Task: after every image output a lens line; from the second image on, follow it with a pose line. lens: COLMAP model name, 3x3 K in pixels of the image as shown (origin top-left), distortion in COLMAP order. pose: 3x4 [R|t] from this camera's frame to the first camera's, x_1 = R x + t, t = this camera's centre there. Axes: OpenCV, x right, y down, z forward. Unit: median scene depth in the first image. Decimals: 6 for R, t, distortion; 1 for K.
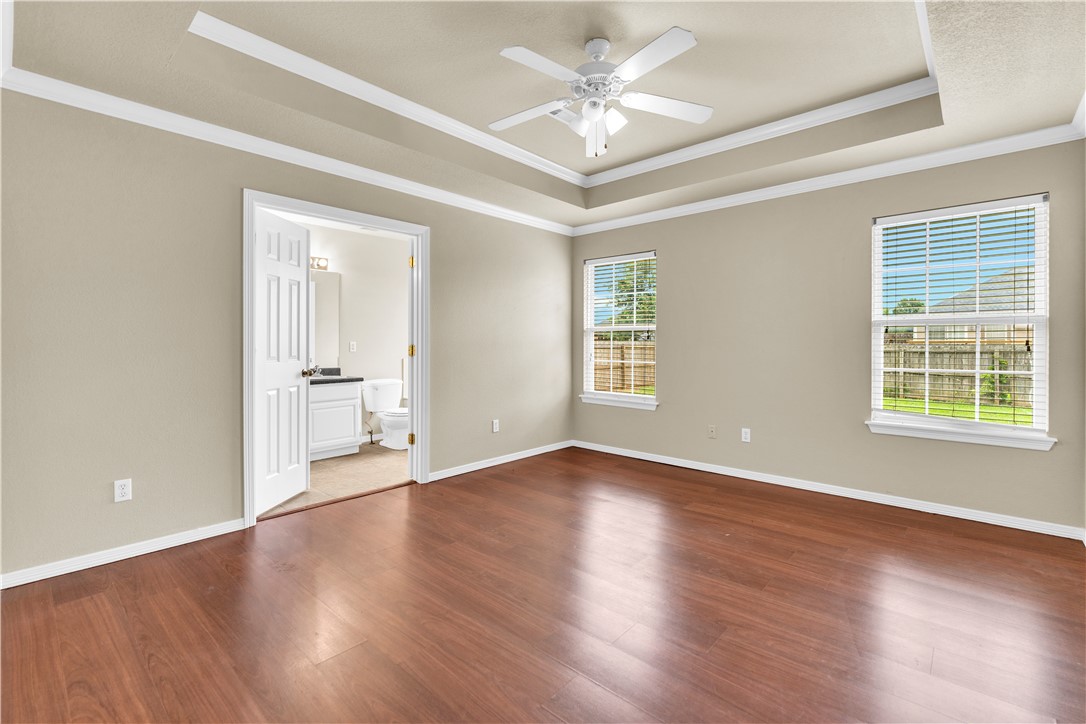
lens RADIAL K [[461.1, 0, 546.5], [0, 461.1, 338.9], [0, 0, 1]] dist [-0.001040, -0.000135]
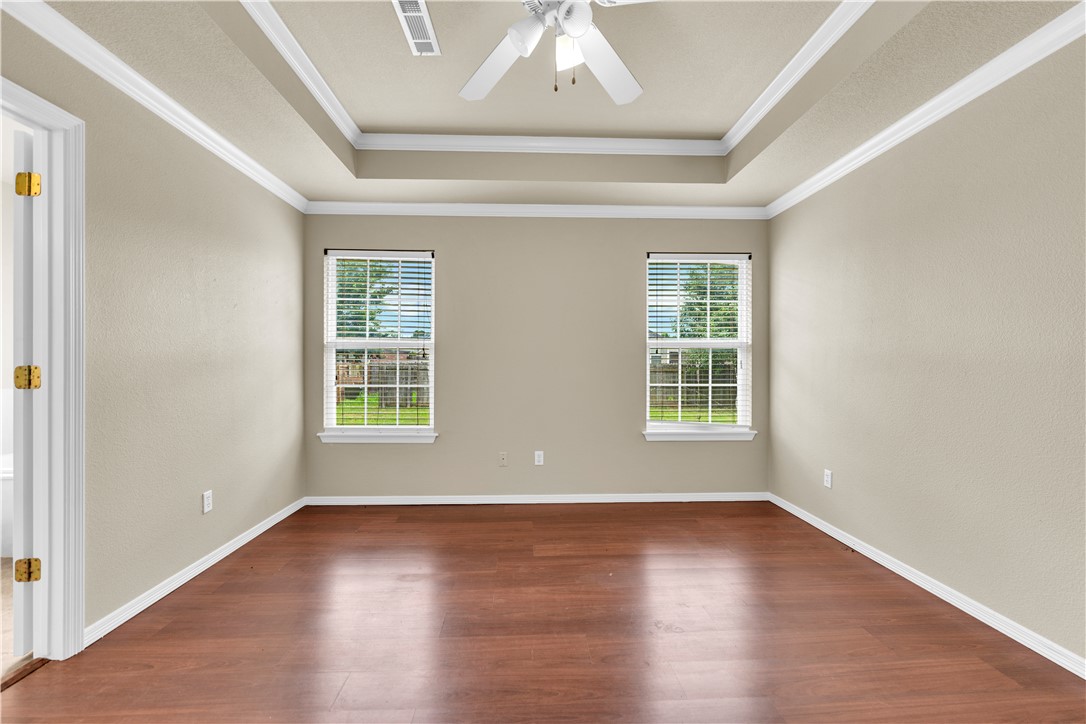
lens RADIAL K [[457.6, 0, 525.1], [0, 457.6, 360.6], [0, 0, 1]] dist [0.000613, -0.000014]
pose [[0.727182, 0.004009, 0.686433, -0.246118], [-0.007425, 0.999970, 0.002027, 0.003913], [-0.686405, -0.006571, 0.727190, 0.330889]]
